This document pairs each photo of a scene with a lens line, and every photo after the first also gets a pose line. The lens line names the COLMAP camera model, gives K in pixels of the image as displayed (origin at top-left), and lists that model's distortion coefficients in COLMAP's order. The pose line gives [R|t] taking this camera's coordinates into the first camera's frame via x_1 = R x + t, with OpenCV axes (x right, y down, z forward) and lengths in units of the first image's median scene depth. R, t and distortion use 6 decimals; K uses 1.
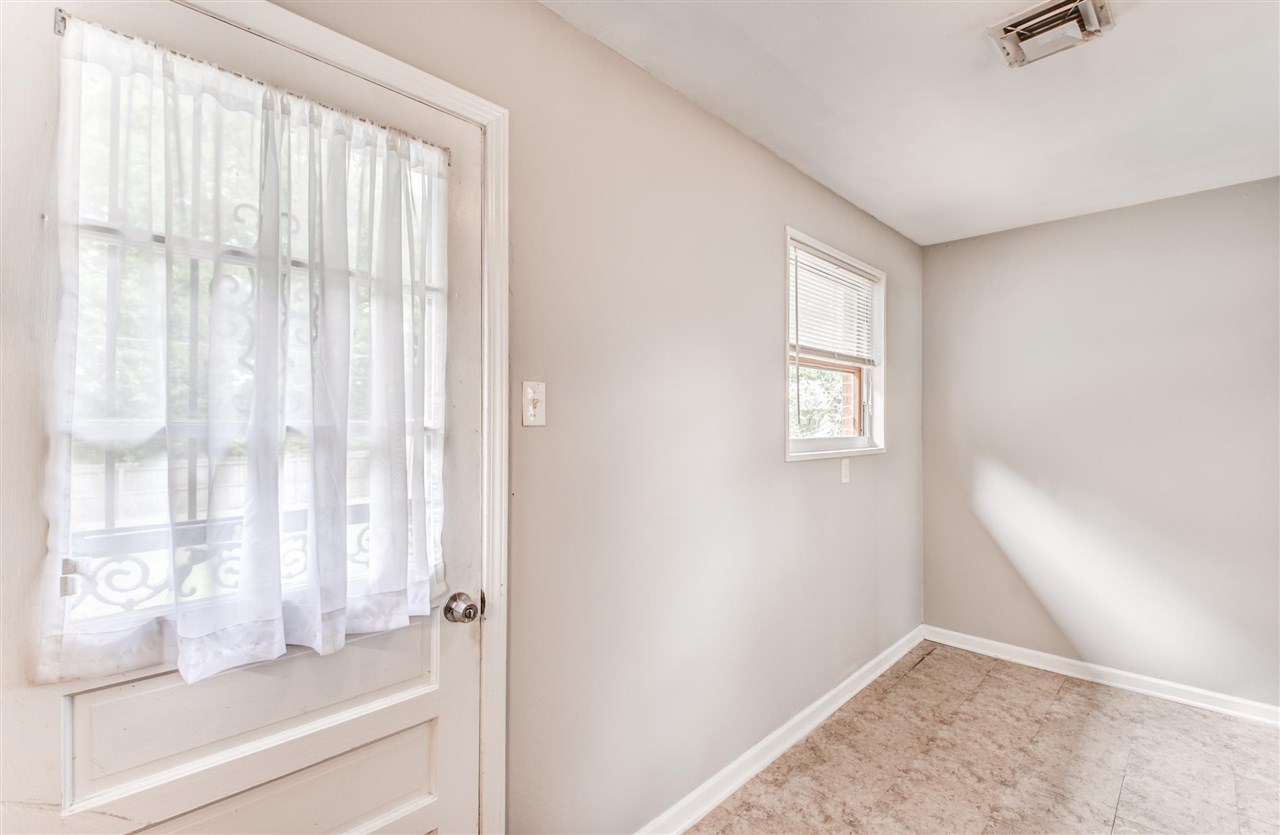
lens RADIAL K [[564.4, 0, 646.2], [0, 564.4, 412.1], [0, 0, 1]] dist [-0.004727, -0.001903]
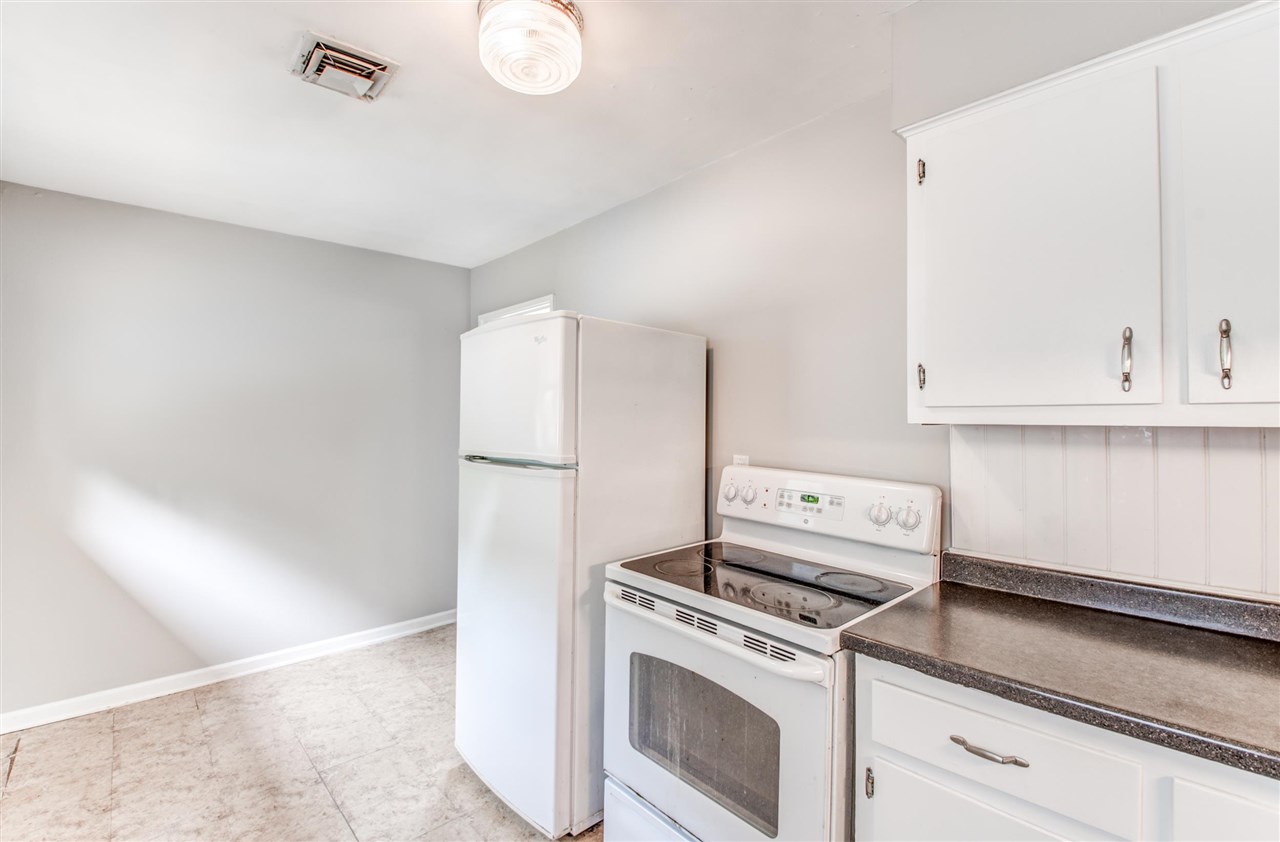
lens RADIAL K [[567.5, 0, 638.6], [0, 567.5, 417.9], [0, 0, 1]] dist [-0.014319, -0.003281]
pose [[0.070090, 0.001219, 0.997540, -0.188988], [-0.009756, 0.999952, -0.000536, -0.006410], [-0.997493, -0.009694, 0.070098, 0.199247]]
